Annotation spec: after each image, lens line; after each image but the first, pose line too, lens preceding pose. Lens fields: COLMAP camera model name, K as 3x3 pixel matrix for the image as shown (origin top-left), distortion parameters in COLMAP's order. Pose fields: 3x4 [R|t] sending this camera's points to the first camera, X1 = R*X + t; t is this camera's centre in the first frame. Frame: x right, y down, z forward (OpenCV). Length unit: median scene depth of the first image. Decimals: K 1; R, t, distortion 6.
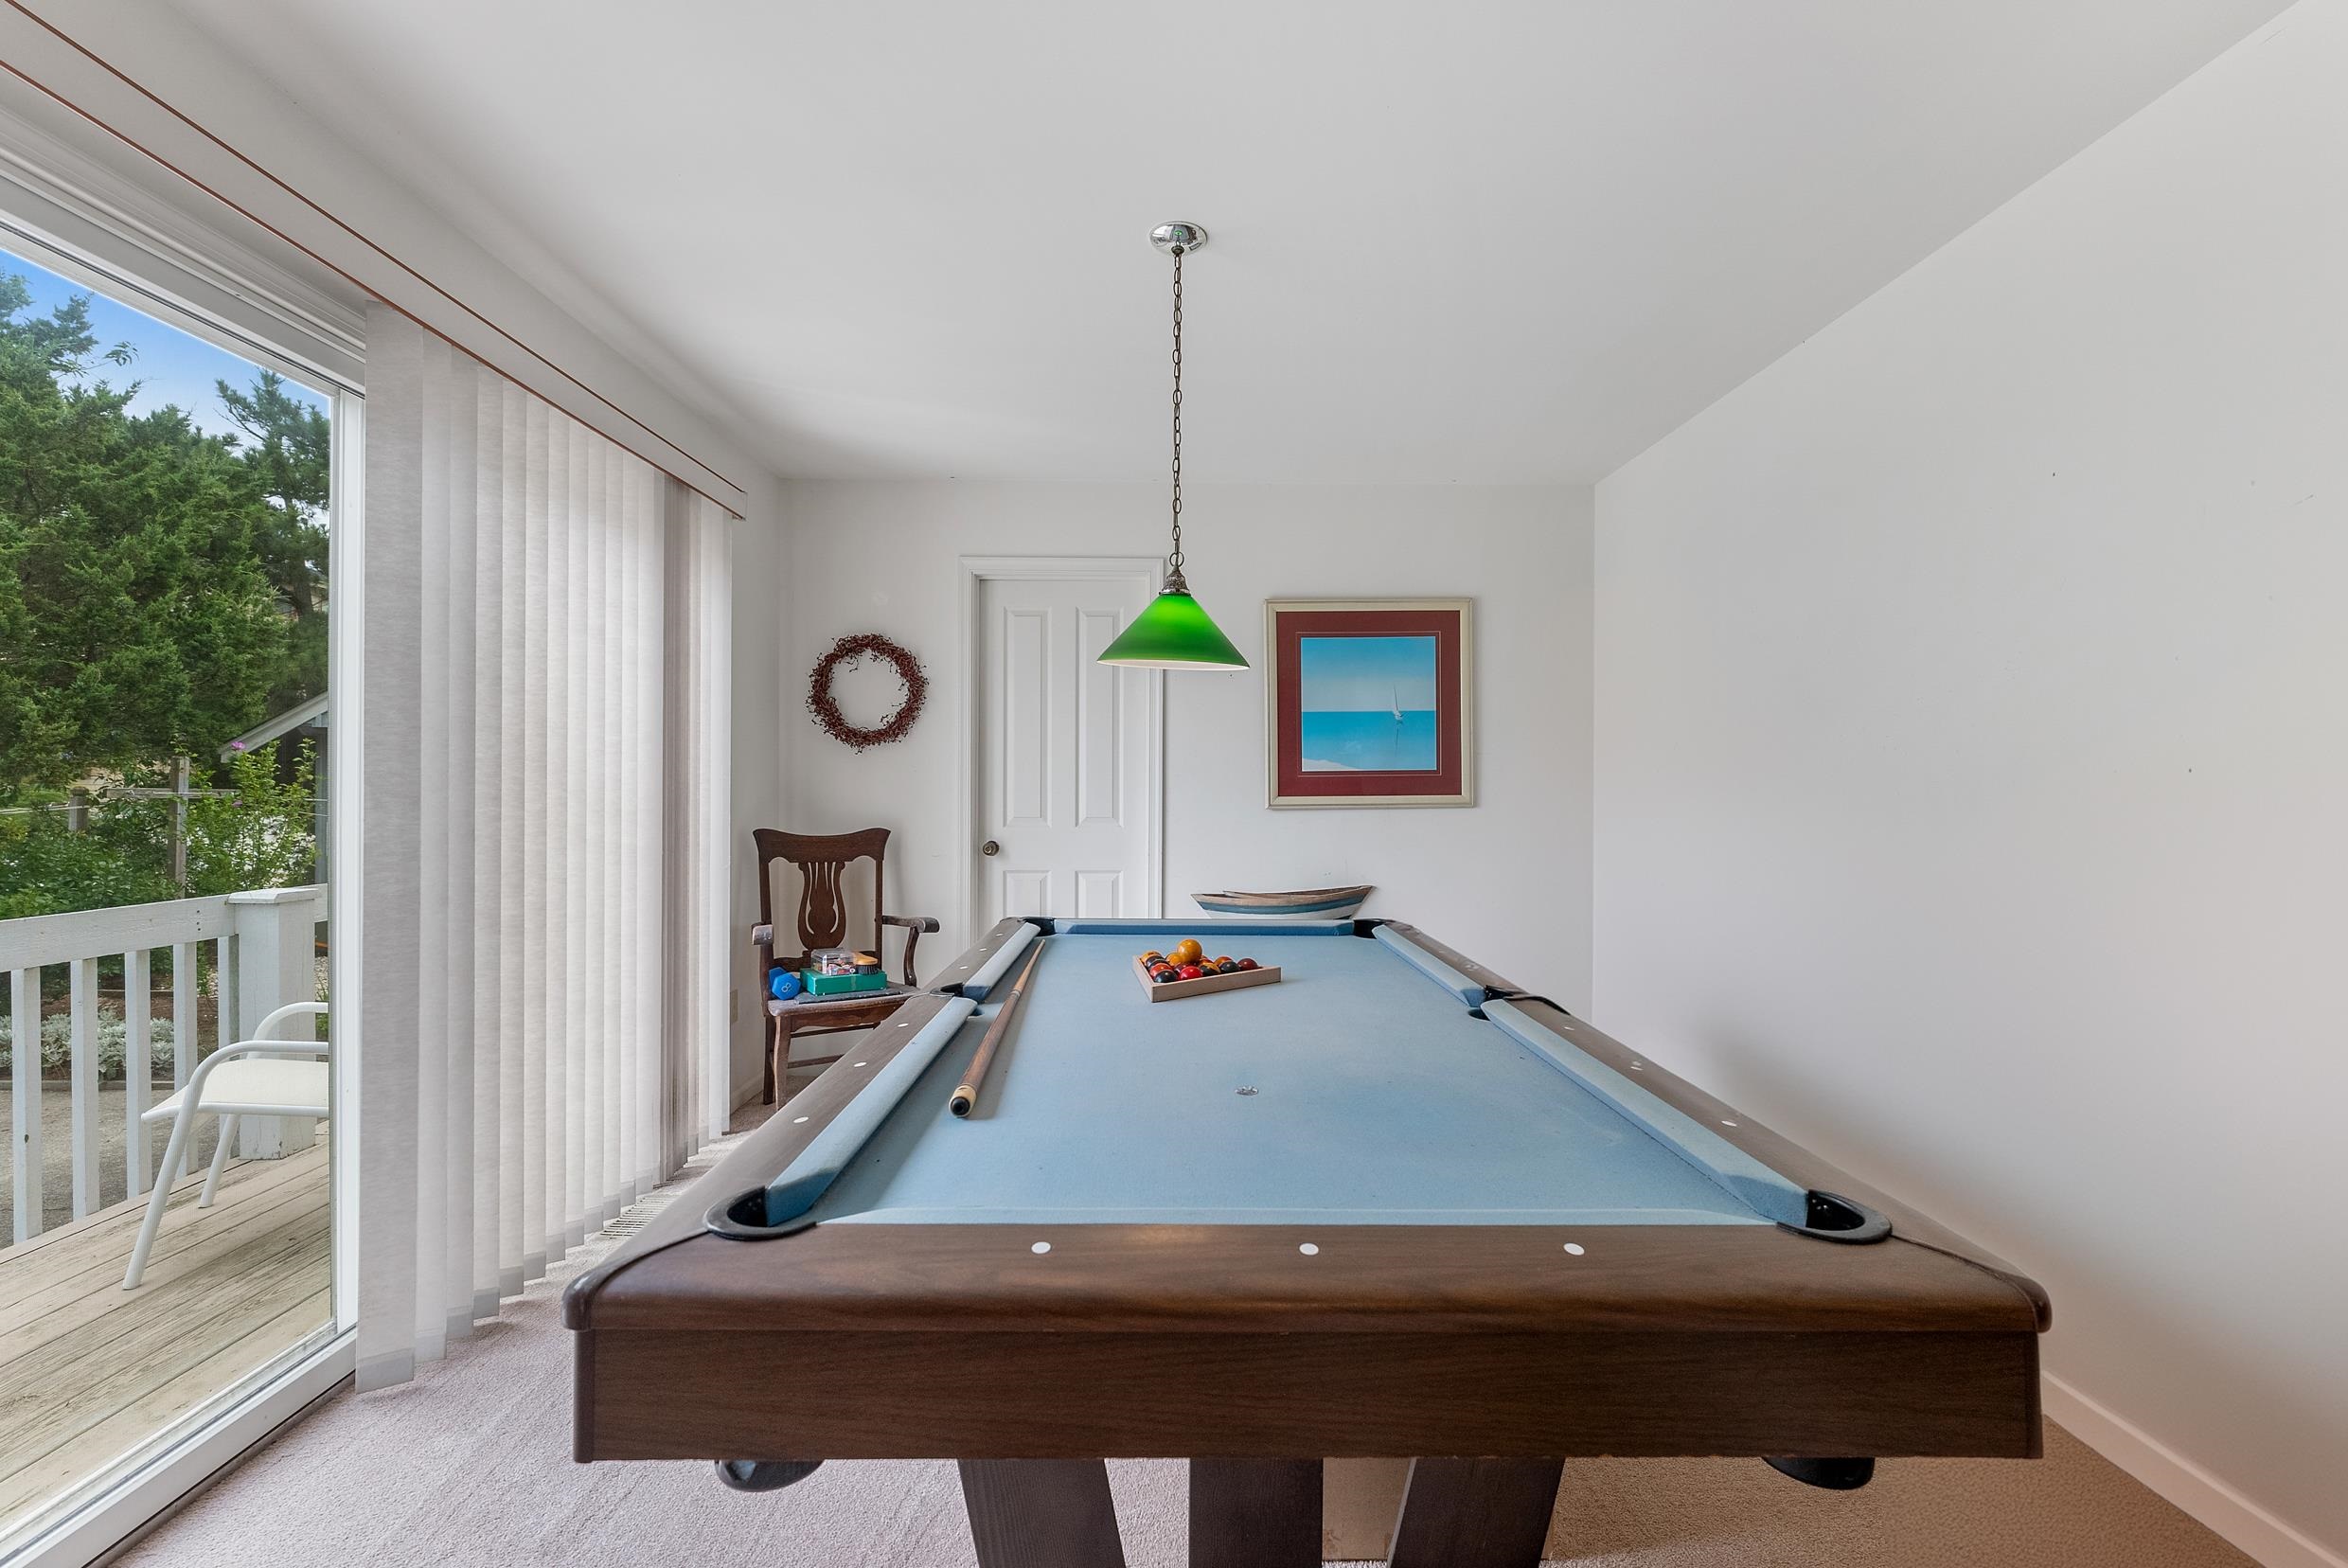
lens RADIAL K [[1018.7, 0, 1170.5], [0, 1018.7, 775.9], [0, 0, 1]] dist [0.001987, 0.000463]
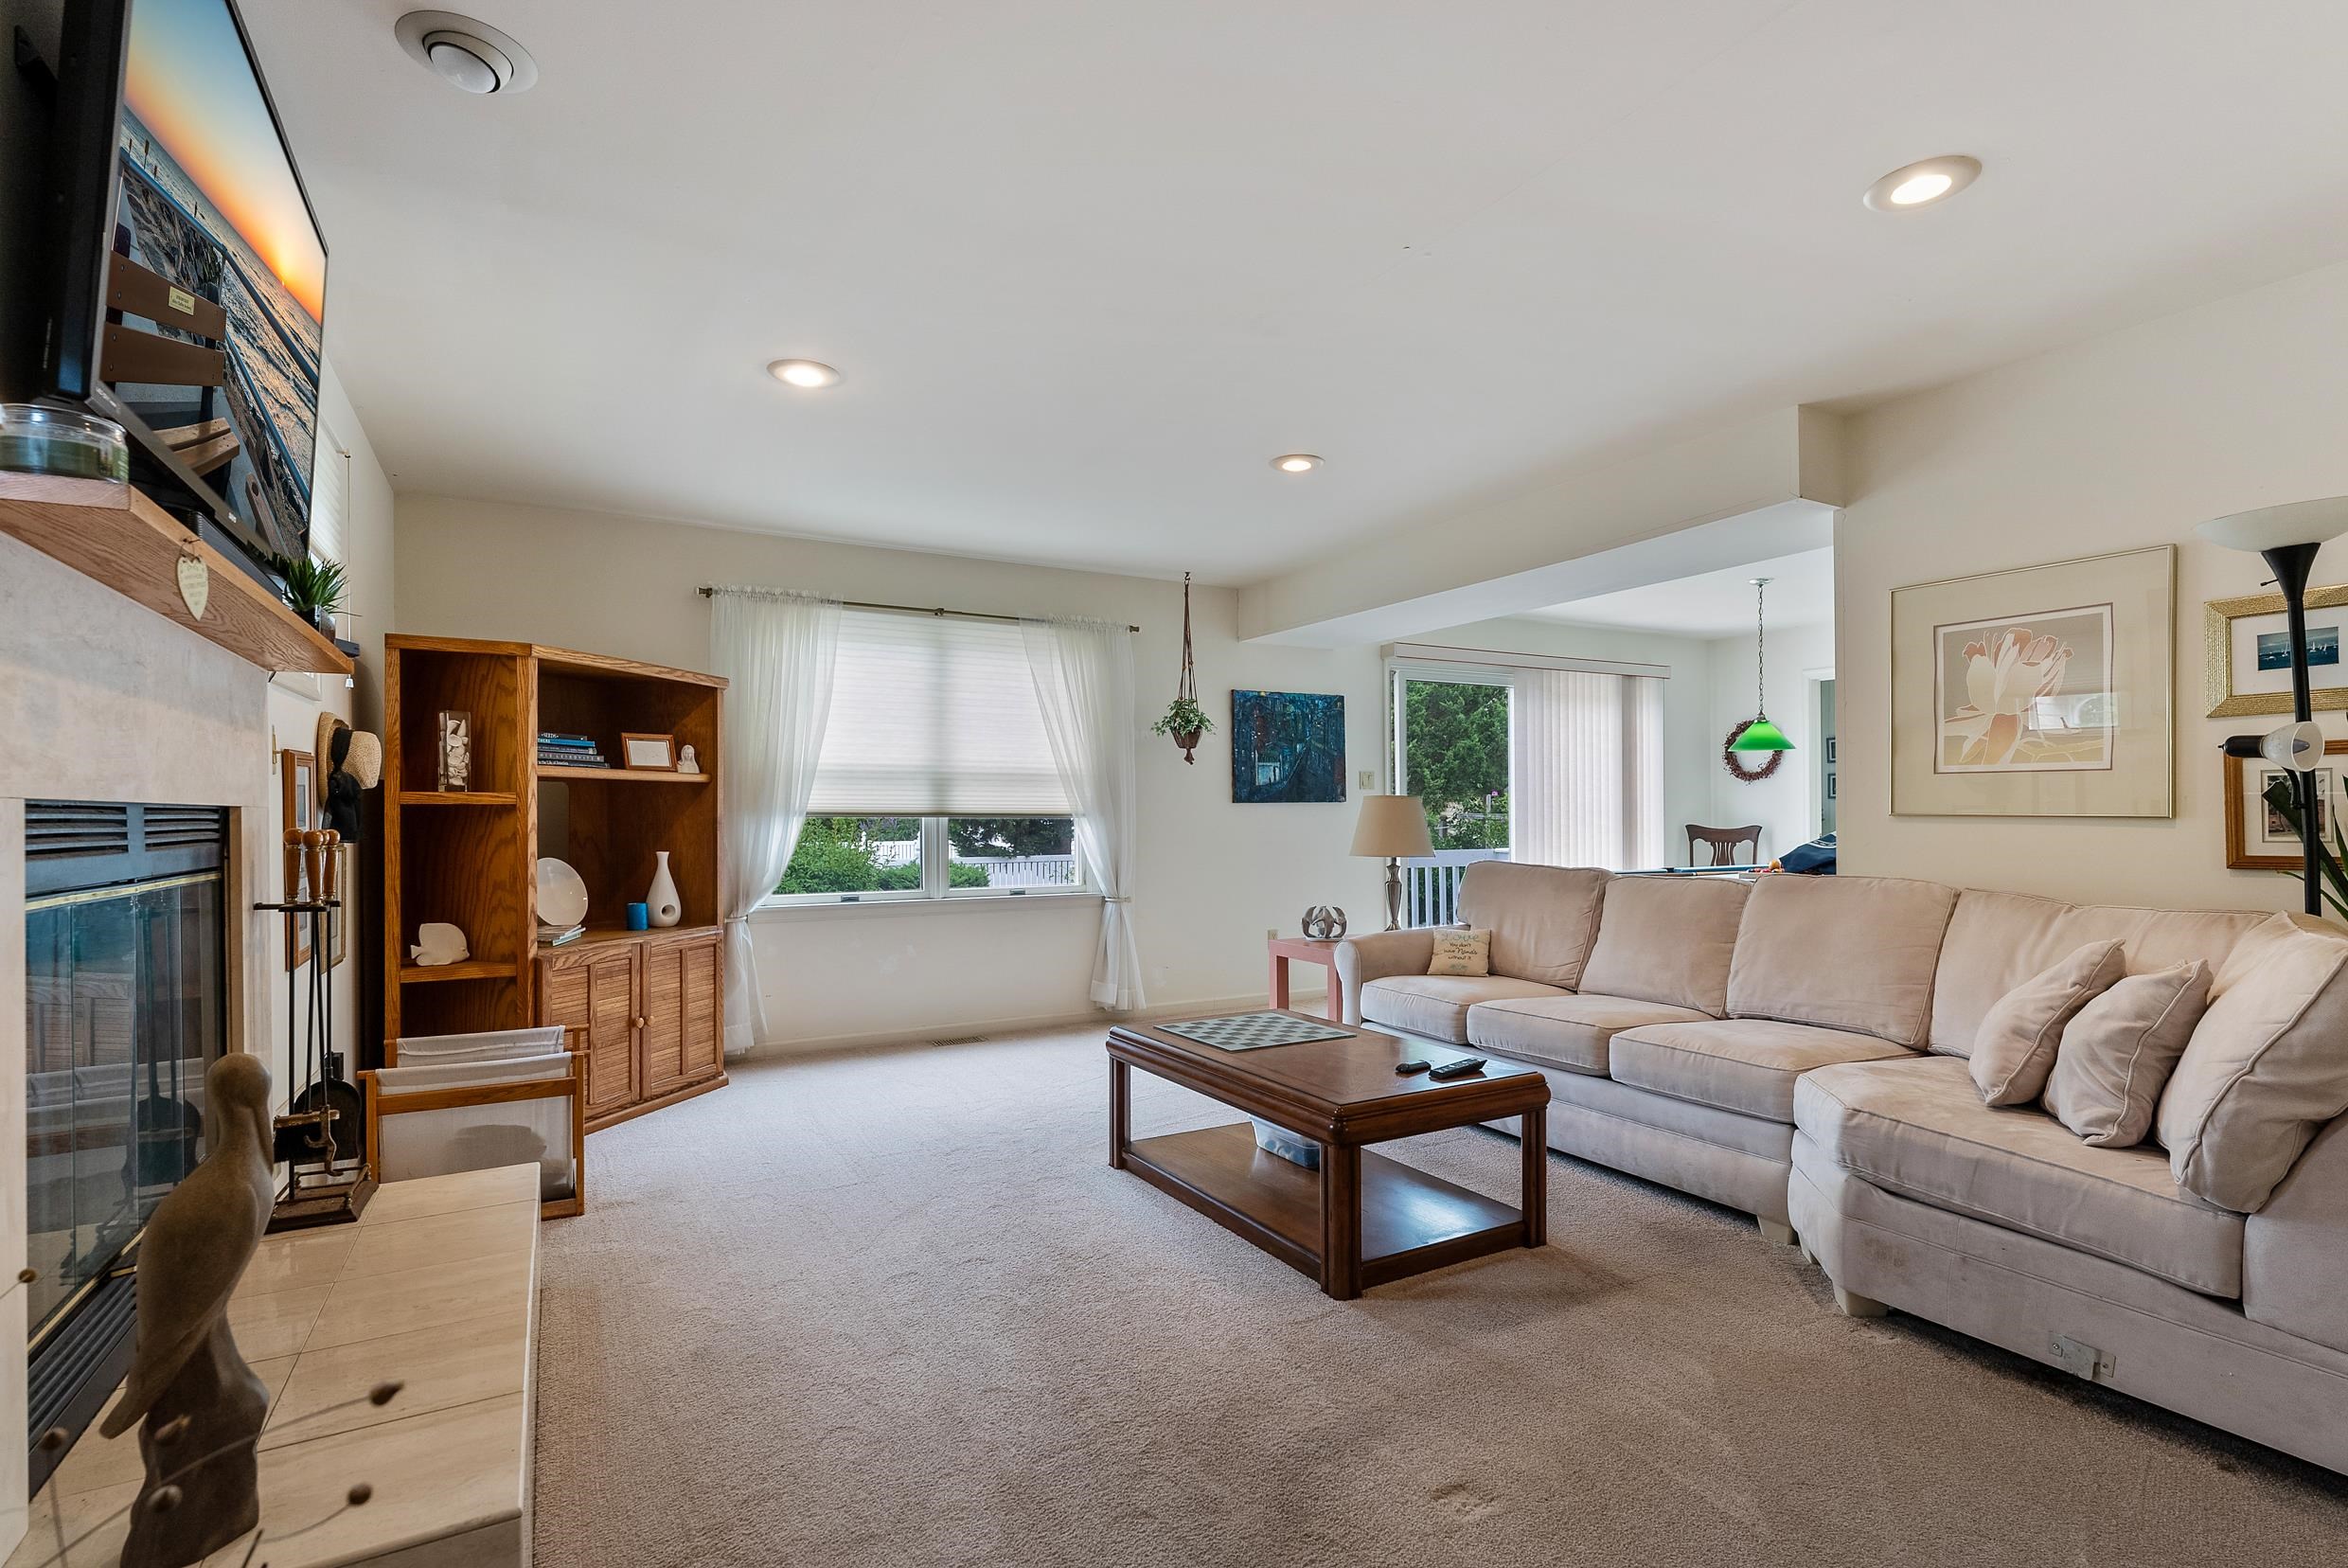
lens RADIAL K [[1098.3, 0, 1175.6], [0, 1098.3, 827.4], [0, 0, 1]] dist [0.000334, 0.000019]
pose [[0.494139, -0.005299, -0.869367, 0.907391], [0.029801, 0.999497, 0.010846, 0.002316], [0.868872, -0.031267, 0.494048, -0.885194]]
